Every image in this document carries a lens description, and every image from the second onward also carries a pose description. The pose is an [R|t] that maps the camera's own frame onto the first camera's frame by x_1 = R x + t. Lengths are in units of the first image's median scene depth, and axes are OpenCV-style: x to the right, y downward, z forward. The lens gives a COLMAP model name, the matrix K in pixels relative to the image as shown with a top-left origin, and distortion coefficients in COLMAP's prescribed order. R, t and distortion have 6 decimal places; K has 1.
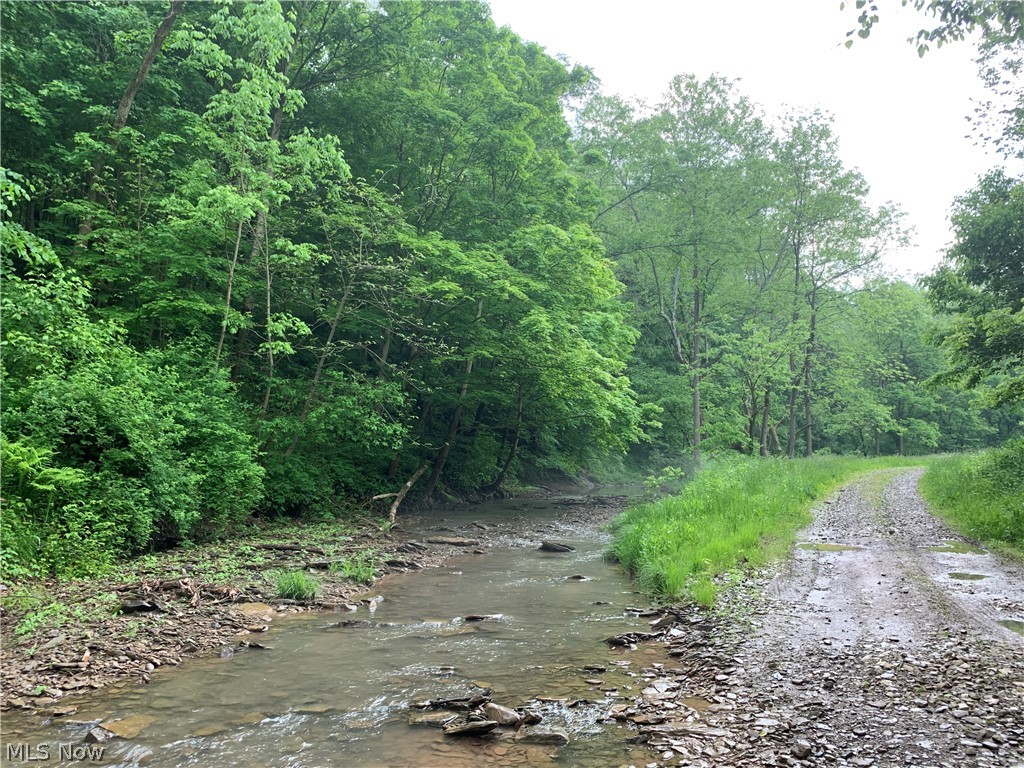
lens RADIAL K [[773.4, 0, 514.4], [0, 773.4, 382.8], [0, 0, 1]] dist [-0.002496, -0.001568]
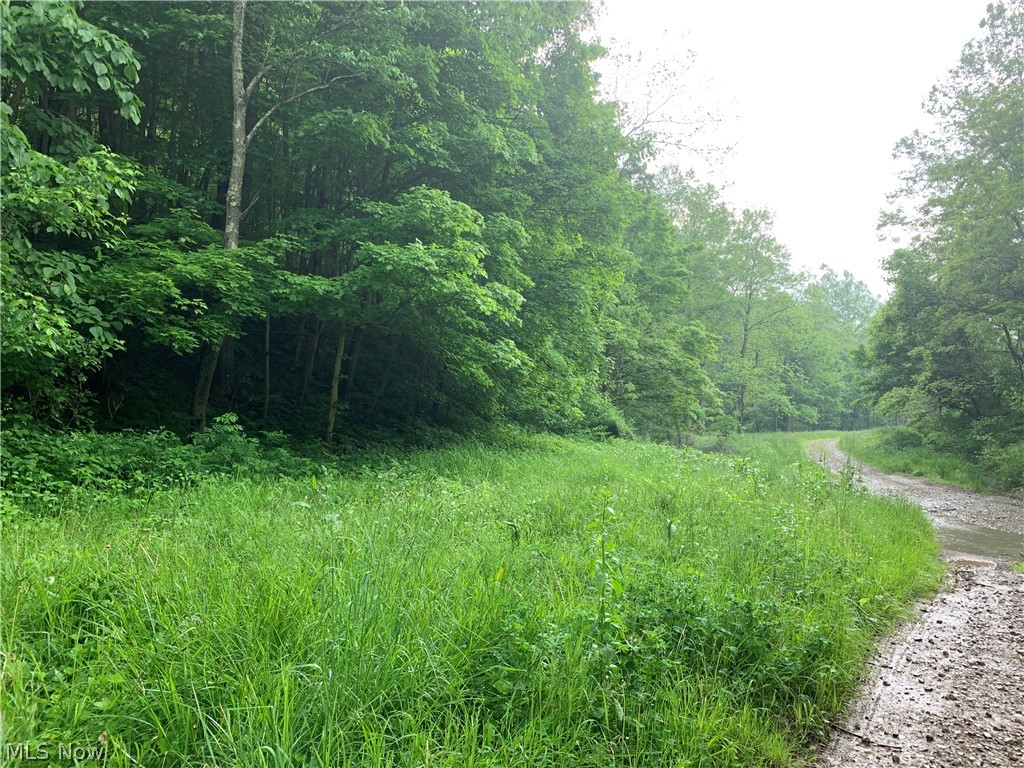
lens RADIAL K [[773.4, 0, 513.5], [0, 773.4, 384.5], [0, 0, 1]] dist [-0.002496, -0.001568]
pose [[0.984523, 0.016388, 0.174489, -0.332147], [-0.025111, 0.998536, 0.047904, -0.057445], [-0.173448, -0.051544, 0.983493, -0.402671]]
